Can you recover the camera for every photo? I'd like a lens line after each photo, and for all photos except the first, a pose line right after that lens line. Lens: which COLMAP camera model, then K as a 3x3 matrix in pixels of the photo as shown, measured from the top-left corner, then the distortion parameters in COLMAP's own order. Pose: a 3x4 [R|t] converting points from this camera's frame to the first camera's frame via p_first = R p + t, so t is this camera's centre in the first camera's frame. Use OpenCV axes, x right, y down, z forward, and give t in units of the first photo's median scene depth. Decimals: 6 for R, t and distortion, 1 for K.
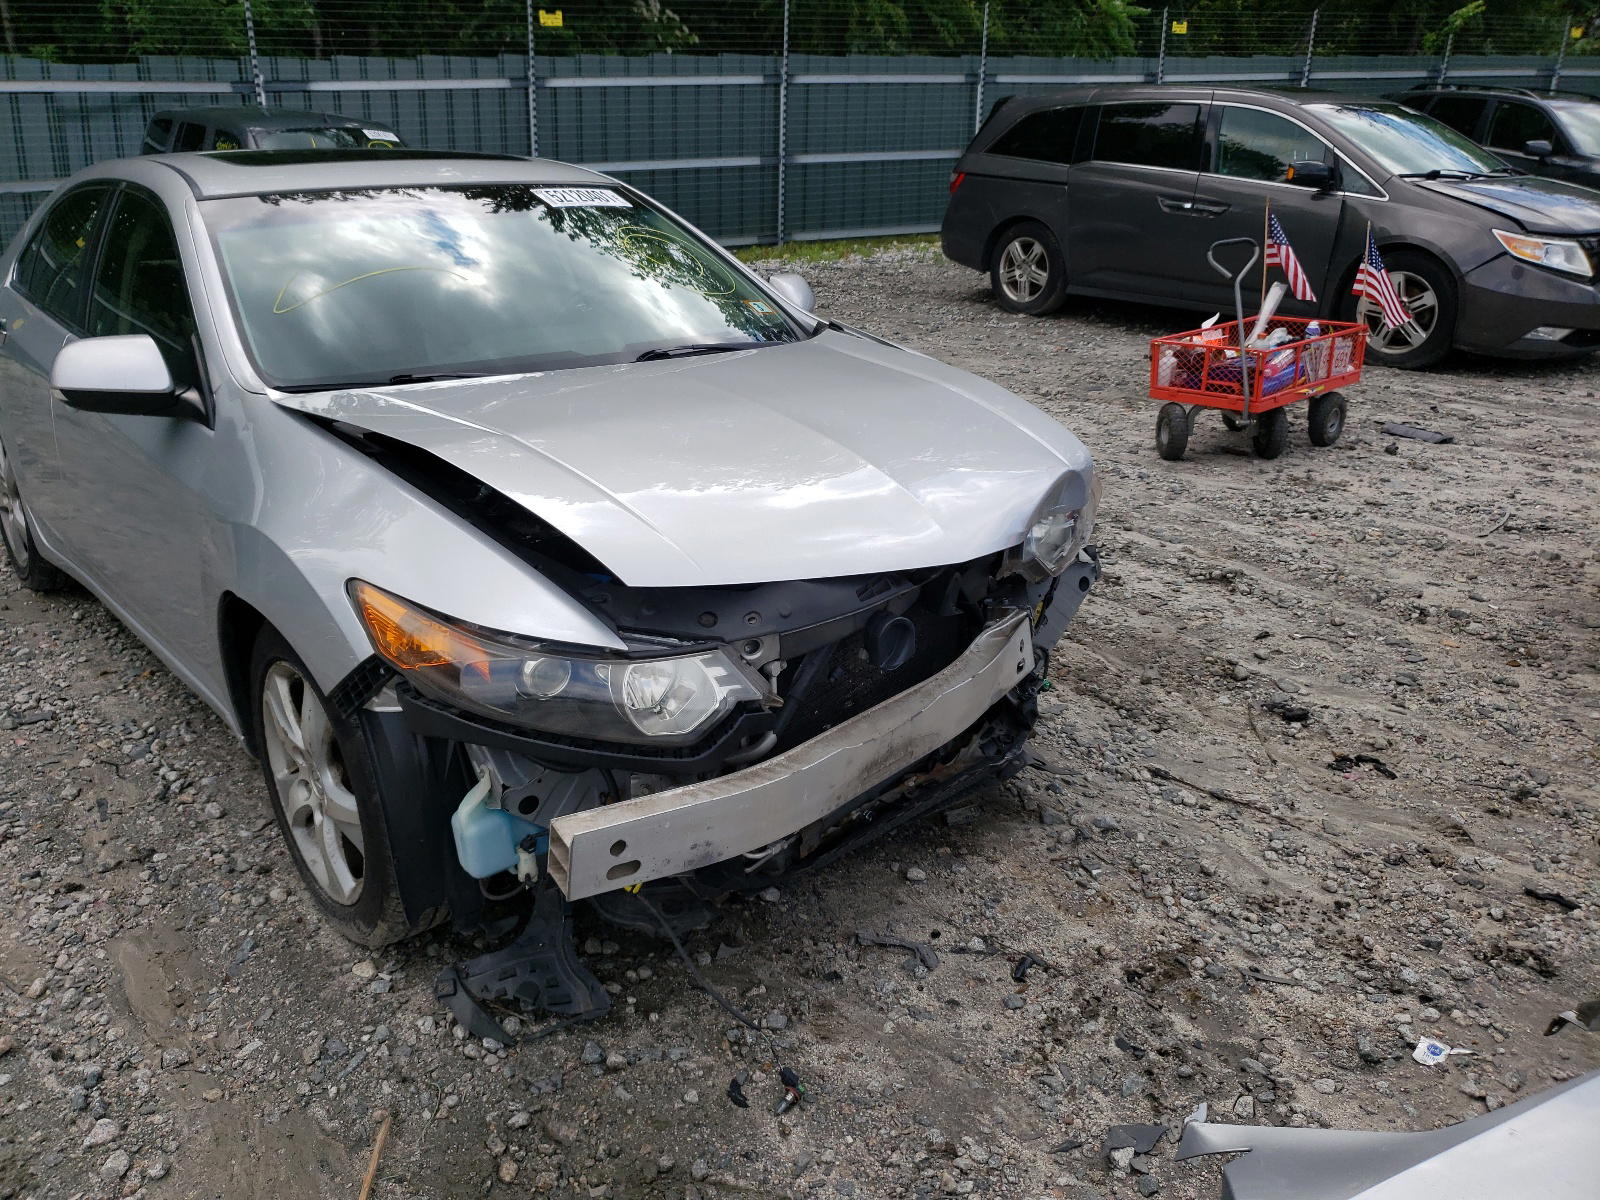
lens RADIAL K [[1267.6, 0, 793.8], [0, 1267.6, 602.6], [0, 0, 1]] dist [-0.005423, 0.035454]
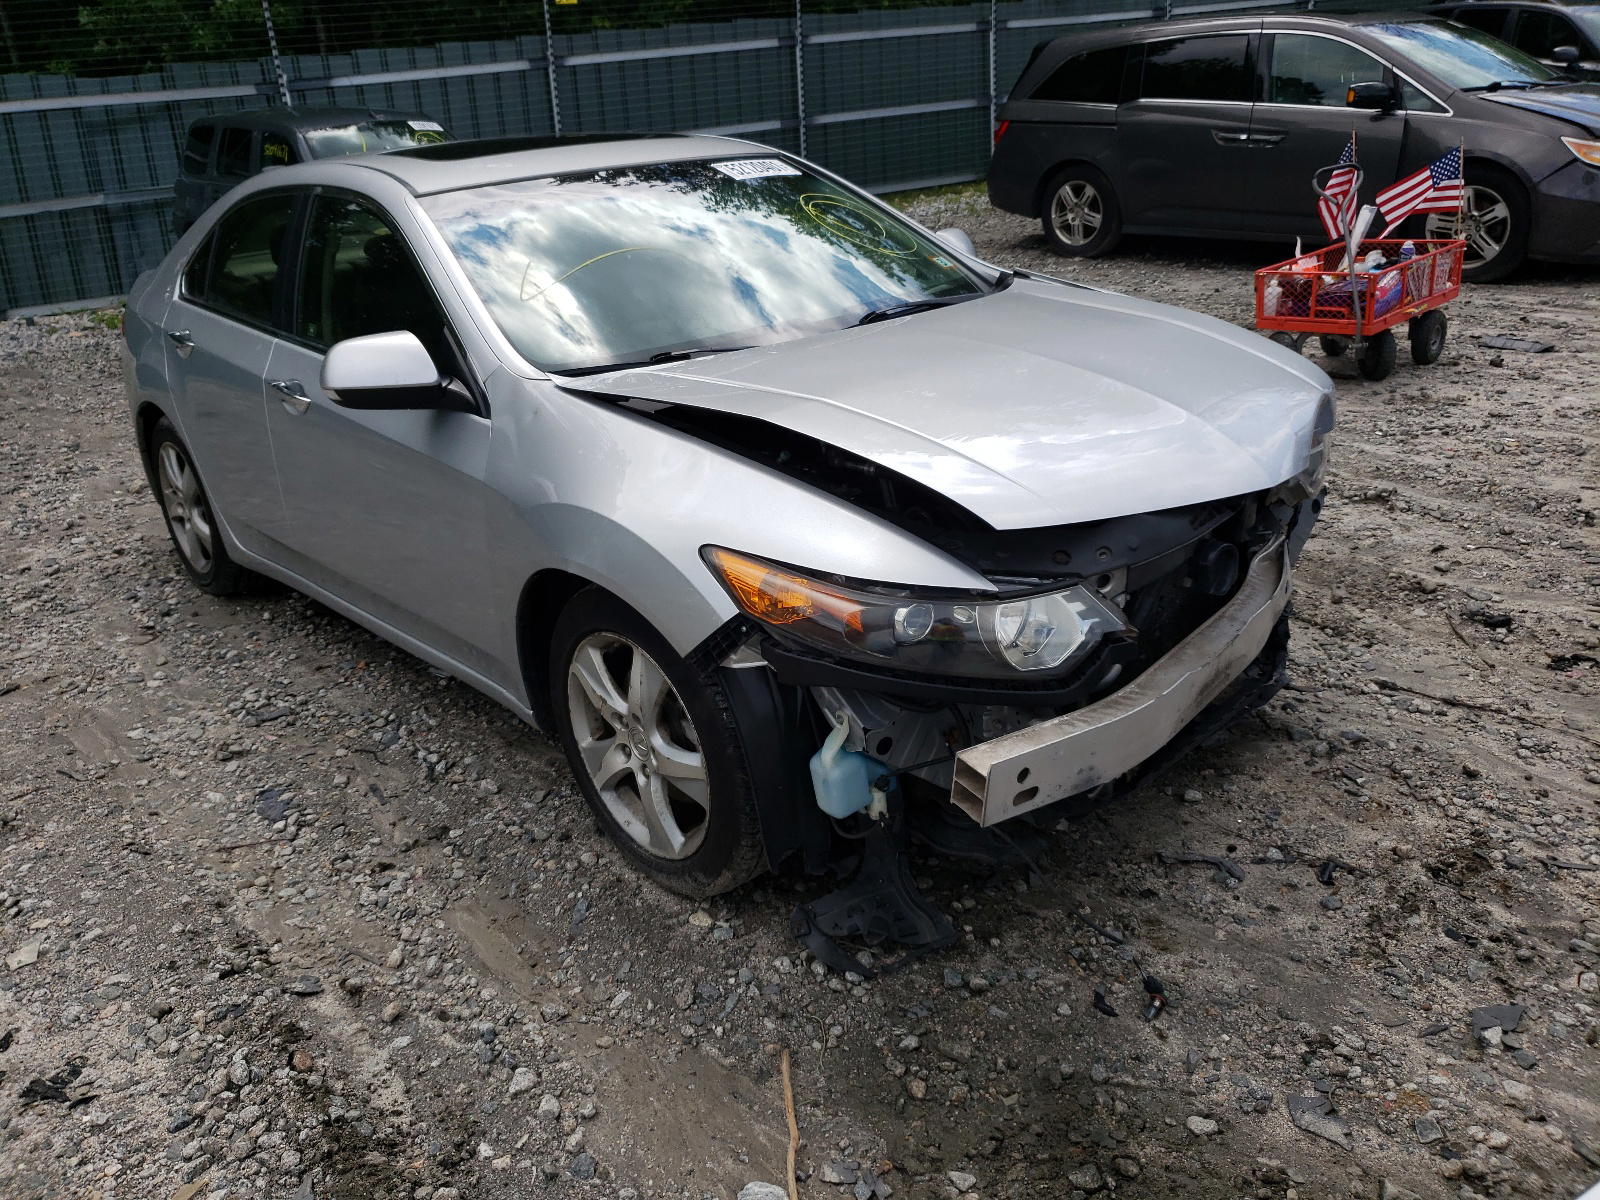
lens RADIAL K [[1267.6, 0, 804.1], [0, 1267.6, 593.9], [0, 0, 1]] dist [-0.005423, 0.035454]
pose [[0.997297, -0.073472, -0.000174, -0.201769], [0.073459, 0.997080, 0.020839, 0.004386], [-0.001357, -0.020795, 0.999783, -0.036292]]
